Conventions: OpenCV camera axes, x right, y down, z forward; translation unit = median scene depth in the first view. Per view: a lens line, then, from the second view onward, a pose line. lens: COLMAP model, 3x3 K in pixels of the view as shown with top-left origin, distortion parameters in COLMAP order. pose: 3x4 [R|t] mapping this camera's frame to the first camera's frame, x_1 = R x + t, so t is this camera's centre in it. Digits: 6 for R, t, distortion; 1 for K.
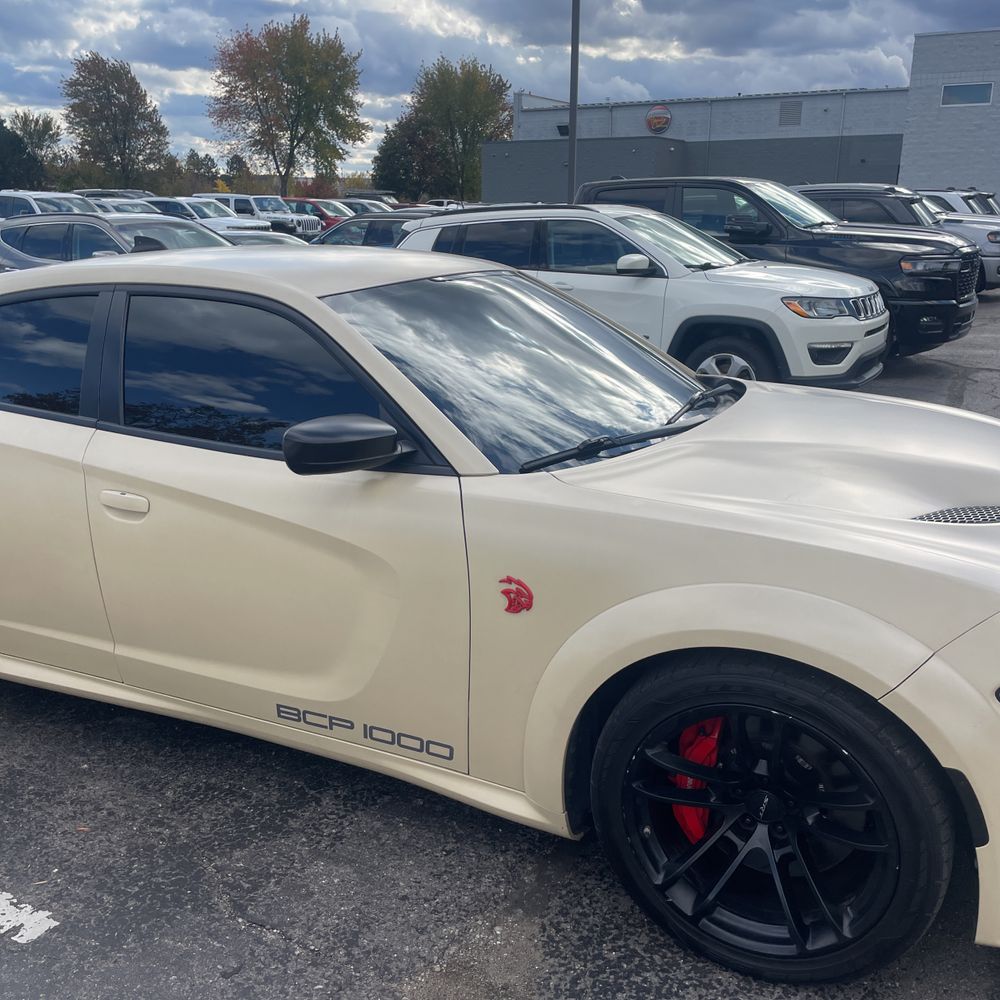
lens RADIAL K [[1028.3, 0, 472.9], [0, 1028.3, 478.5], [0, 0, 1]] dist [0.005276, 0.000000]
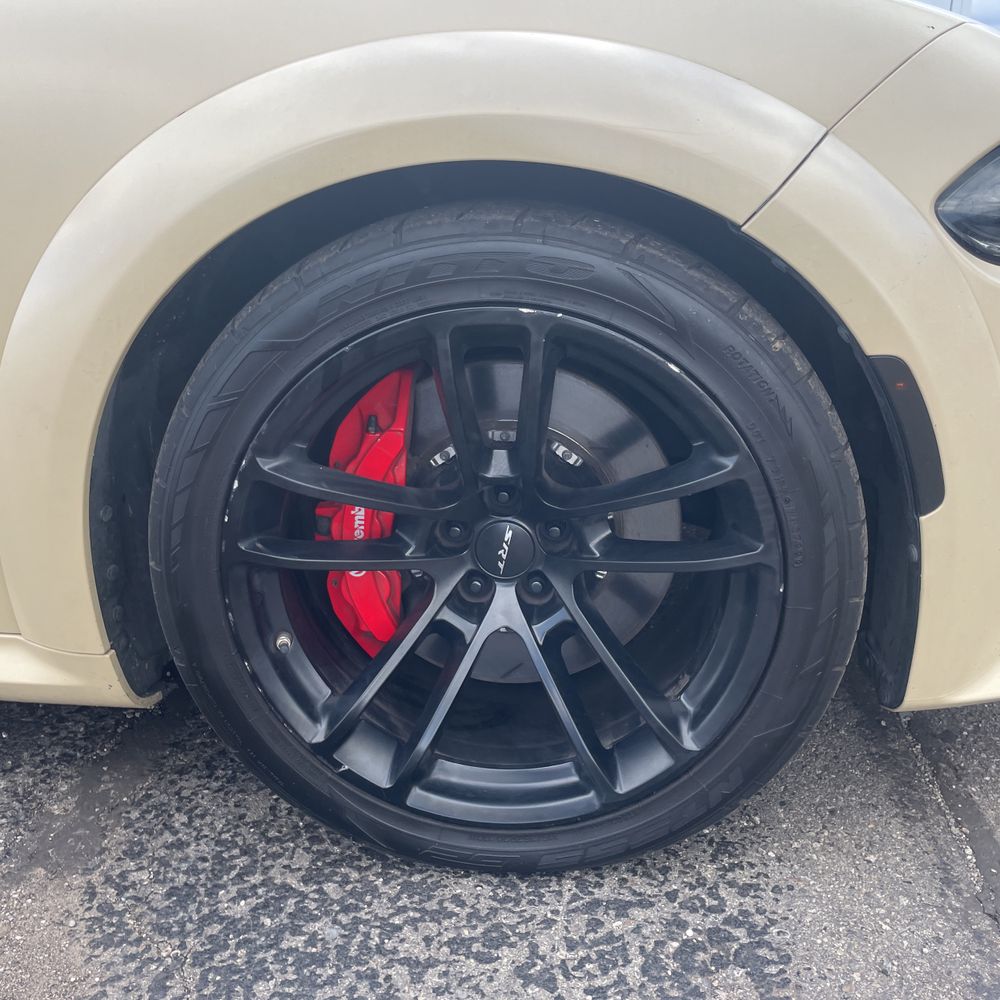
lens RADIAL K [[1028.3, 0, 506.6], [0, 1028.3, 497.7], [0, 0, 1]] dist [0.005276, 0.000000]
pose [[0.915233, -0.119222, 0.384883, 0.088942], [0.092697, 0.991902, 0.086824, 0.246778], [-0.392118, -0.043787, 0.918872, 0.526015]]
